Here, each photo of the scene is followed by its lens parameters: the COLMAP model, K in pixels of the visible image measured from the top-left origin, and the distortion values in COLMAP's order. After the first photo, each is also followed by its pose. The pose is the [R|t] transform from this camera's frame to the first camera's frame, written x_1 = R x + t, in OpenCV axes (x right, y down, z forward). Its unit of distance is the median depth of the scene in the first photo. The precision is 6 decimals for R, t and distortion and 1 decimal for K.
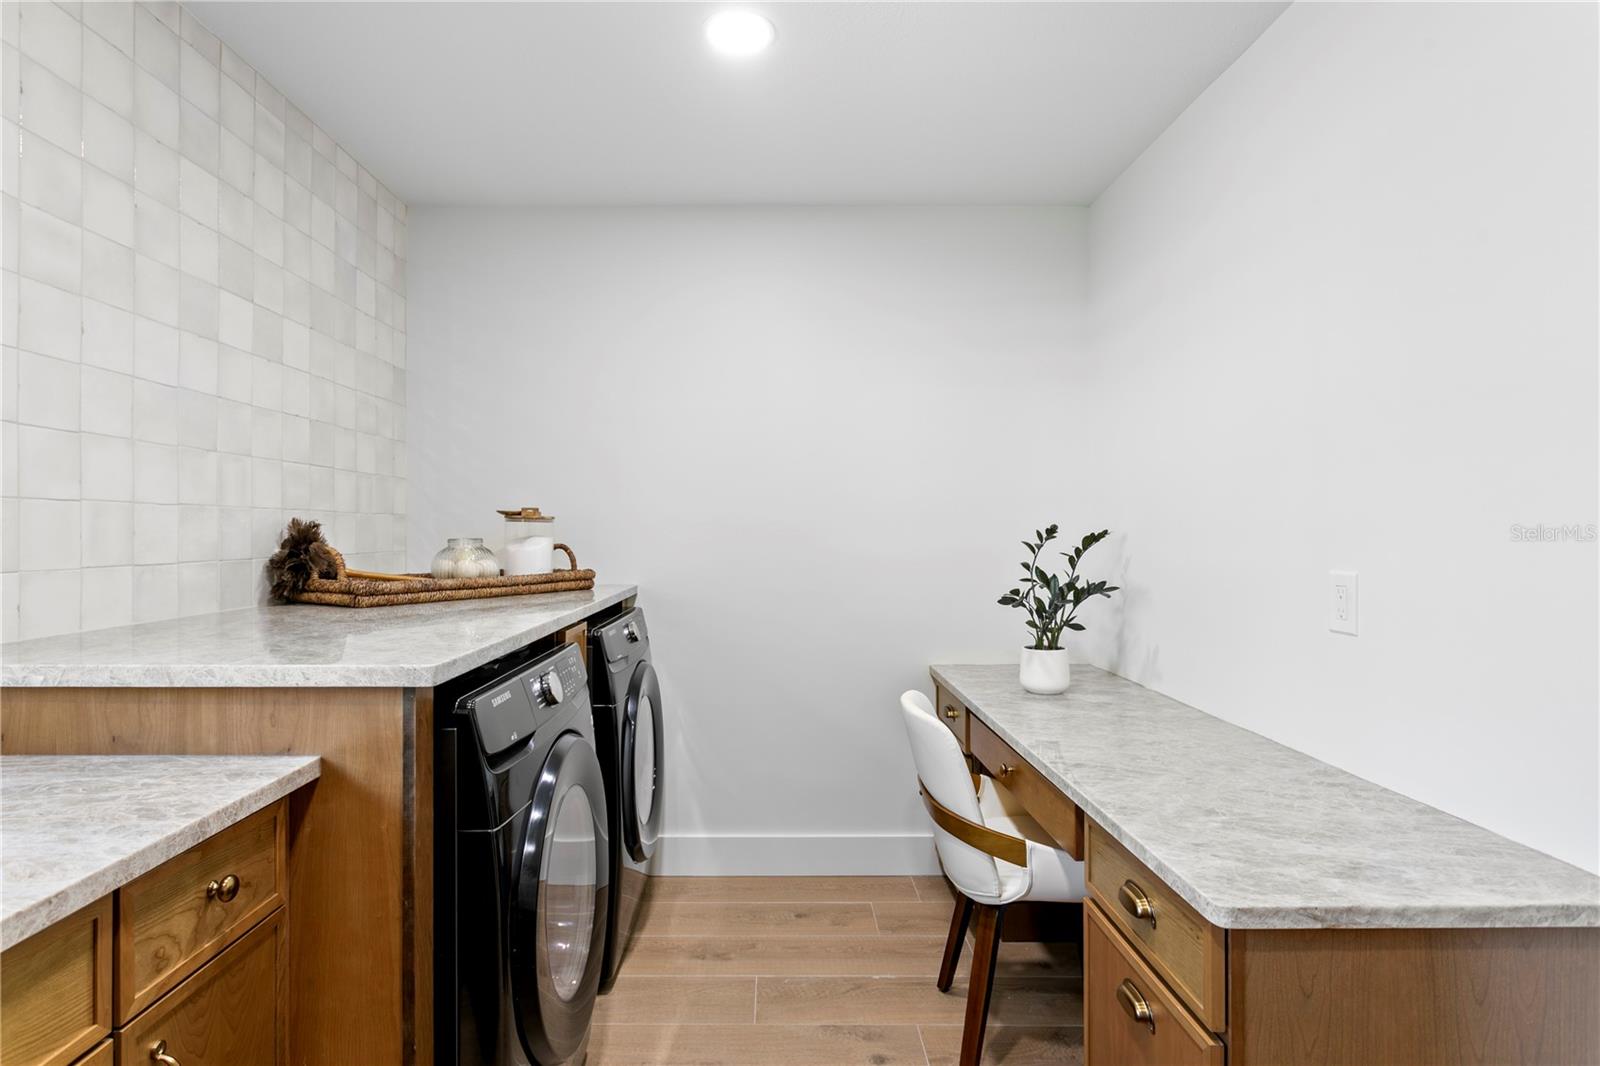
lens RADIAL K [[813.4, 0, 794.7], [0, 813.4, 528.4], [0, 0, 1]] dist [0.001636, 0.000060]
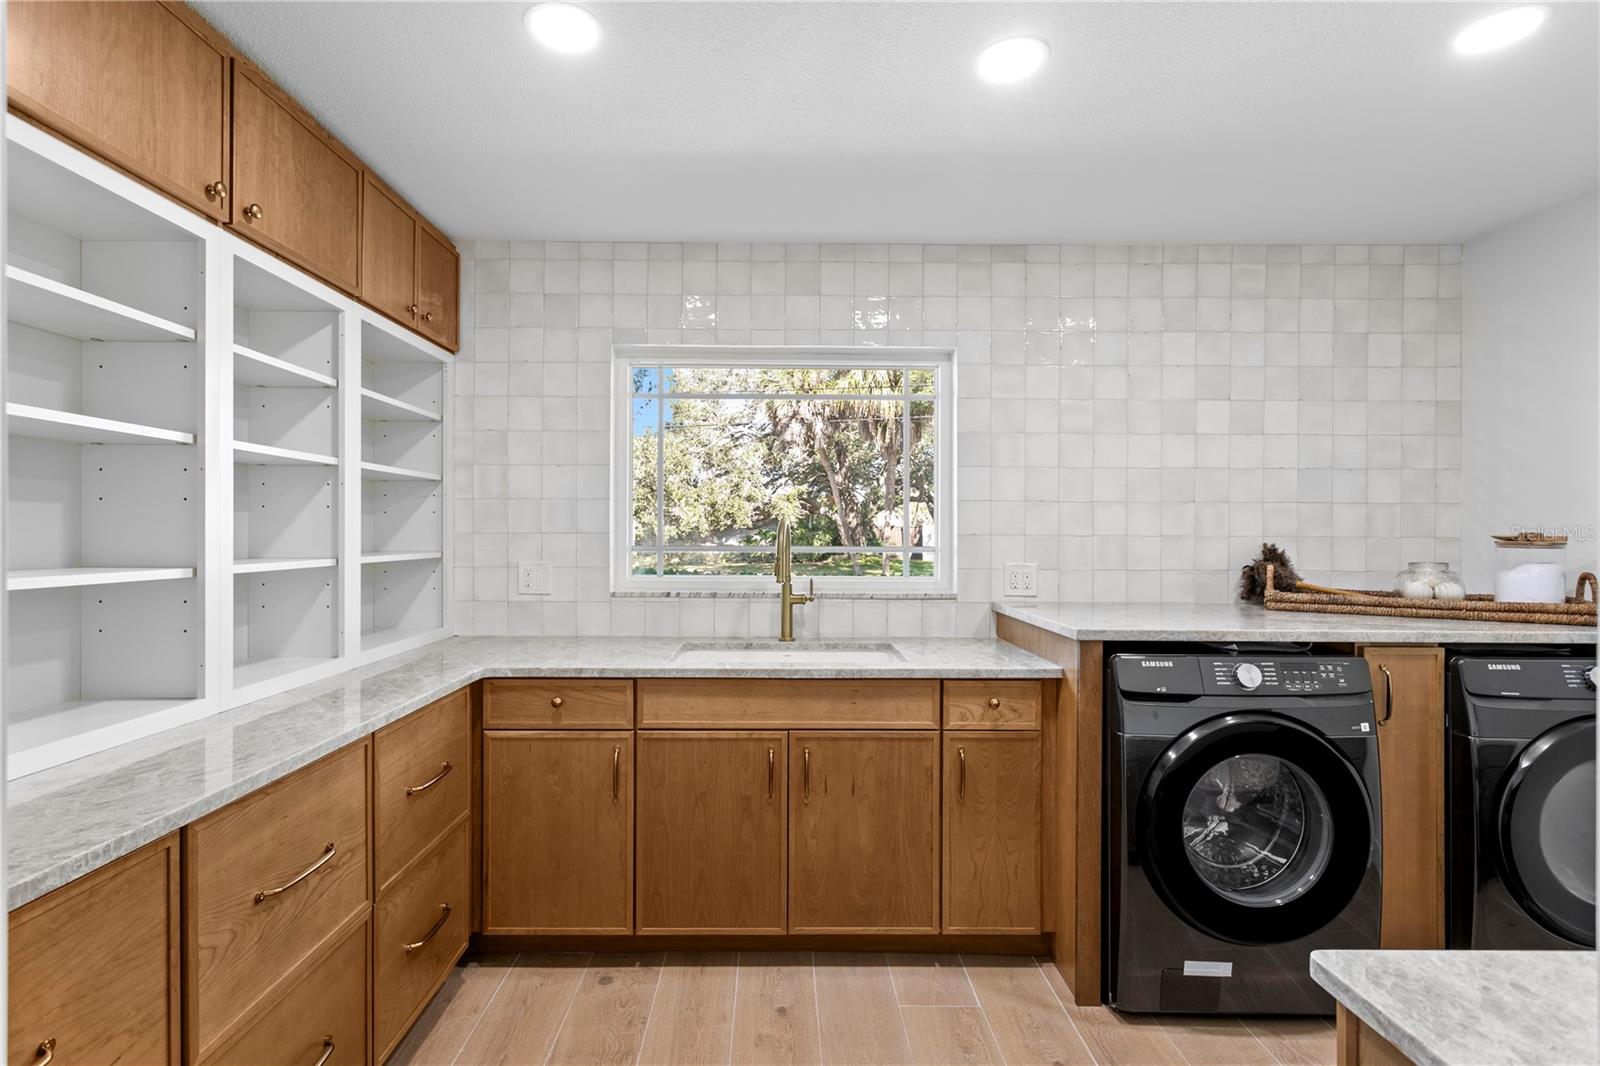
lens RADIAL K [[764.4, 0, 789.9], [0, 764.4, 531.3], [0, 0, 1]] dist [0.005980, 0.000230]
pose [[0.018505, -0.001524, -0.999828, 0.782621], [-0.002906, 0.999995, -0.001578, -0.032692], [0.999825, 0.002935, 0.018500, 0.174747]]
